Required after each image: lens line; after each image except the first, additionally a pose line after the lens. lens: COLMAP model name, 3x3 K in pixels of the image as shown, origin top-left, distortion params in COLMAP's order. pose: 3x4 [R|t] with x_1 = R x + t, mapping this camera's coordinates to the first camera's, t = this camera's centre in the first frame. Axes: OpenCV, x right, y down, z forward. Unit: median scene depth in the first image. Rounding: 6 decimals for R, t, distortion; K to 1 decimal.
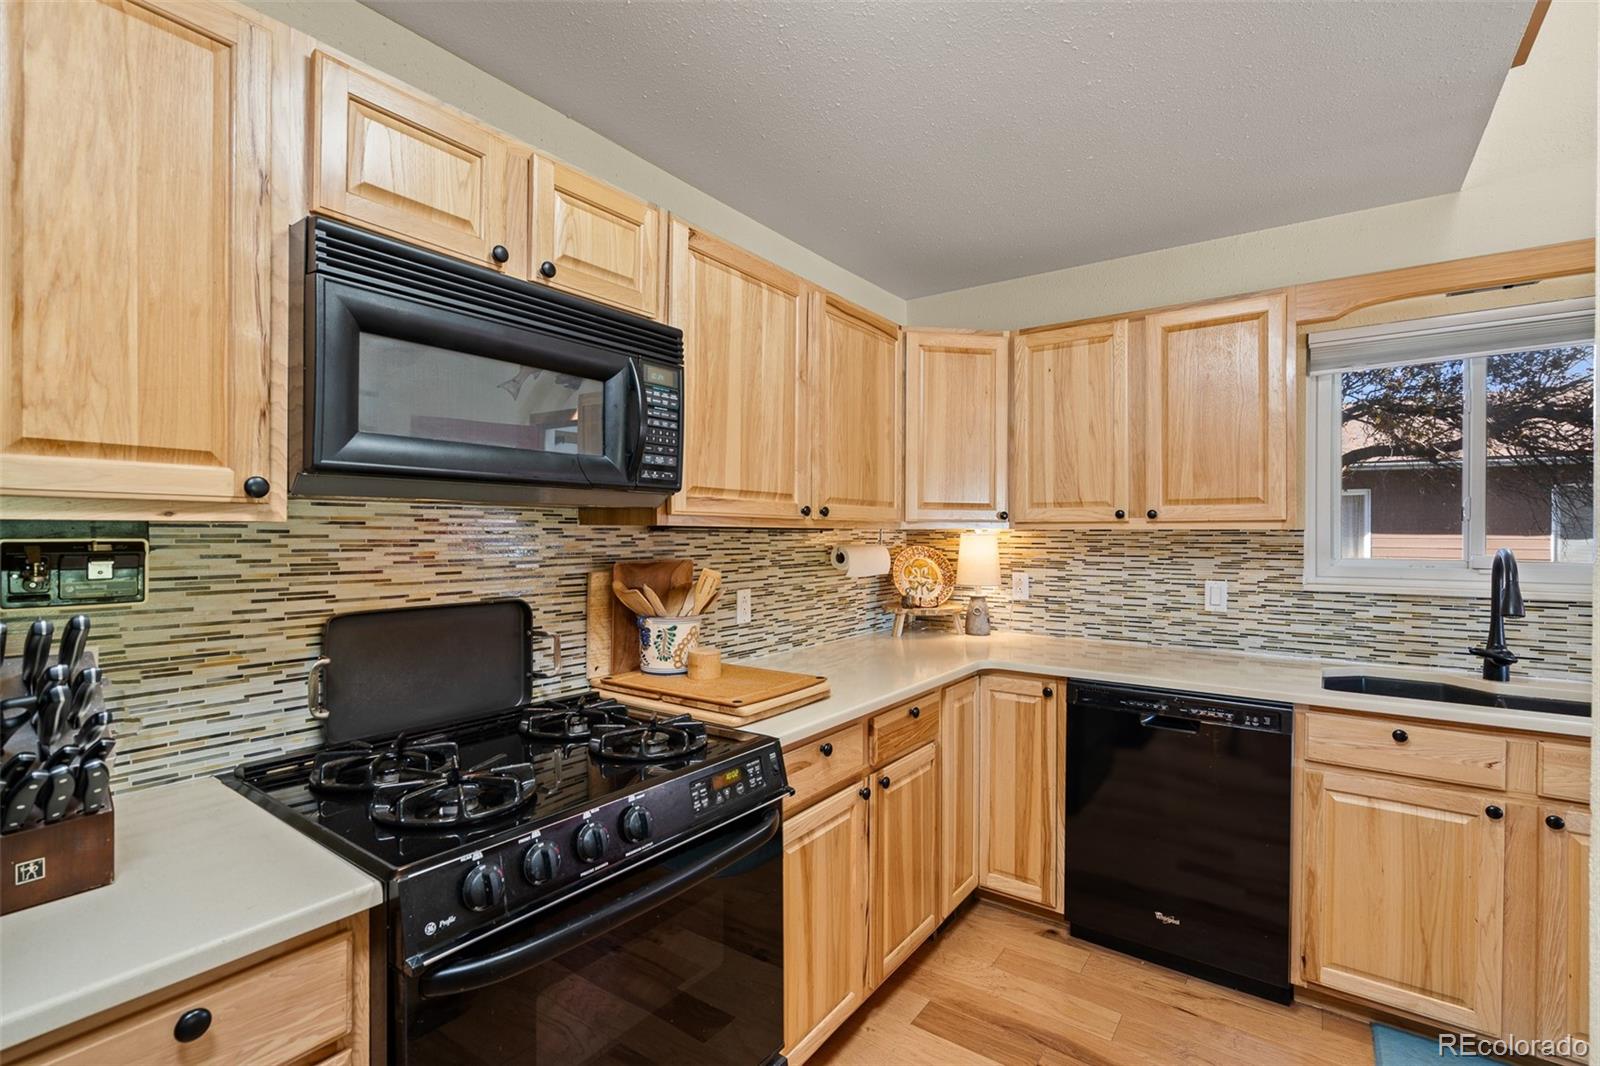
lens RADIAL K [[727.1, 0, 803.9], [0, 727.1, 531.7], [0, 0, 1]] dist [-0.009203, 0.003603]
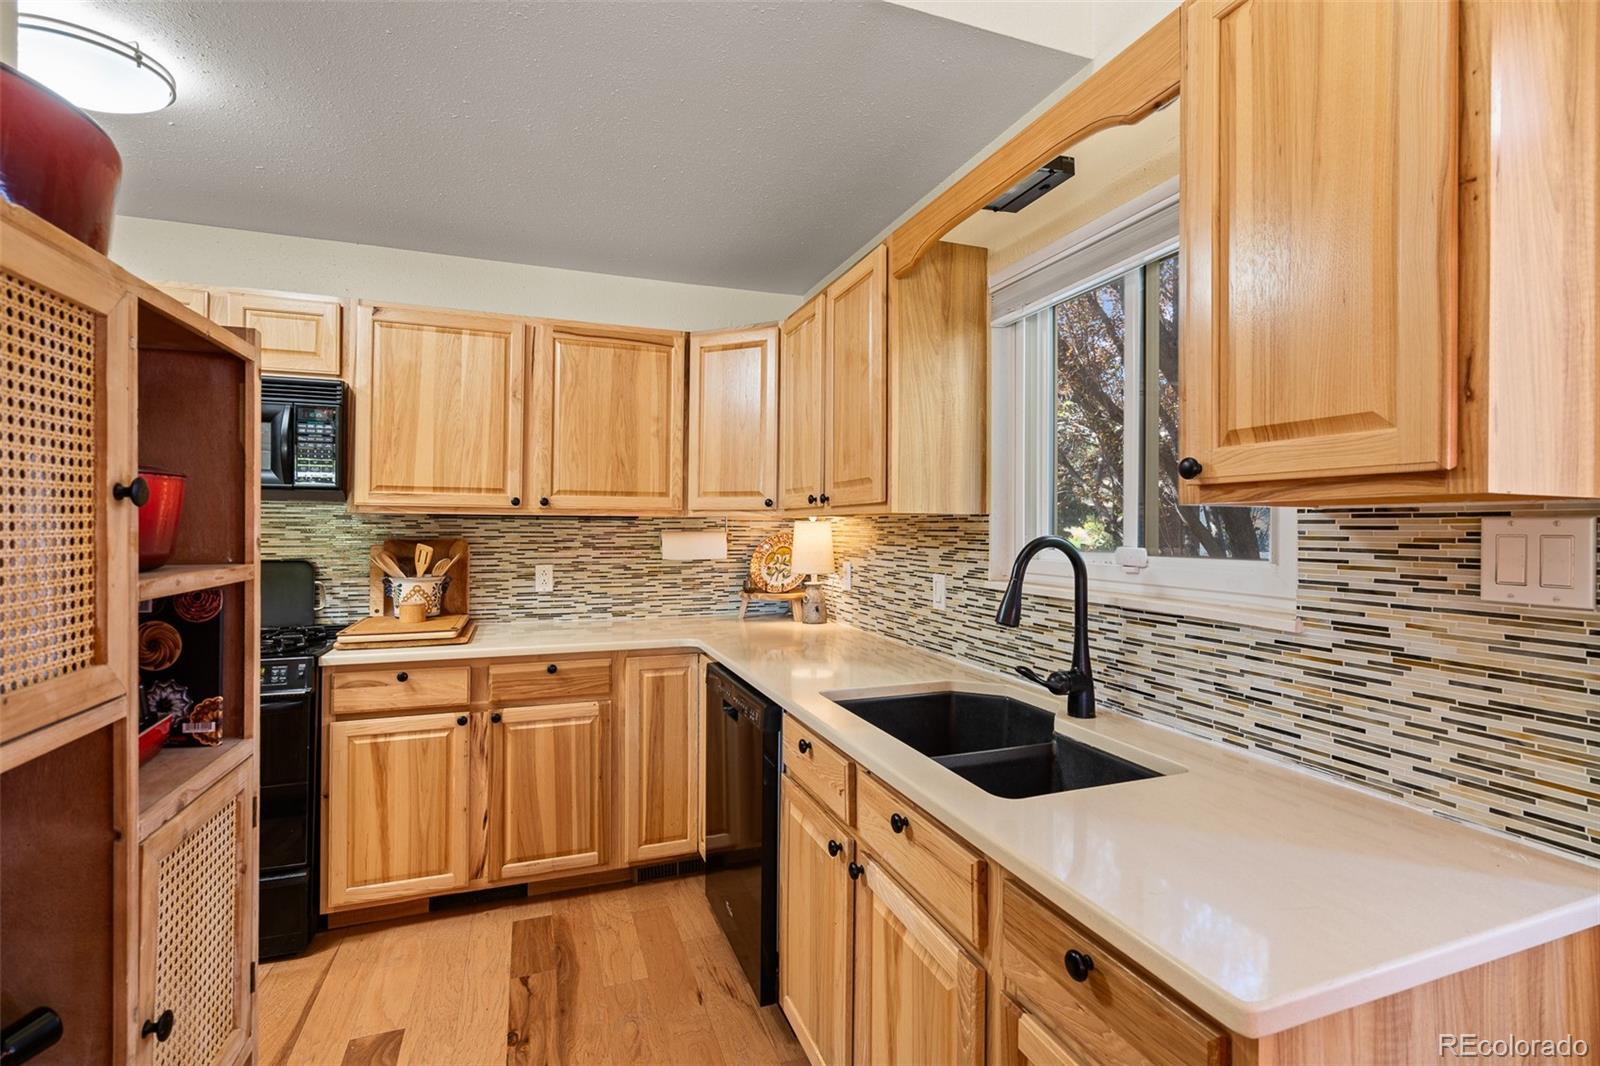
lens RADIAL K [[727.1, 0, 799.4], [0, 727.1, 516.7], [0, 0, 1]] dist [-0.009203, 0.003603]
pose [[0.831470, -0.005527, -0.555542, 0.961163], [-0.002990, 0.999892, -0.014423, 0.012752], [0.555562, 0.013653, 0.831363, 0.194130]]
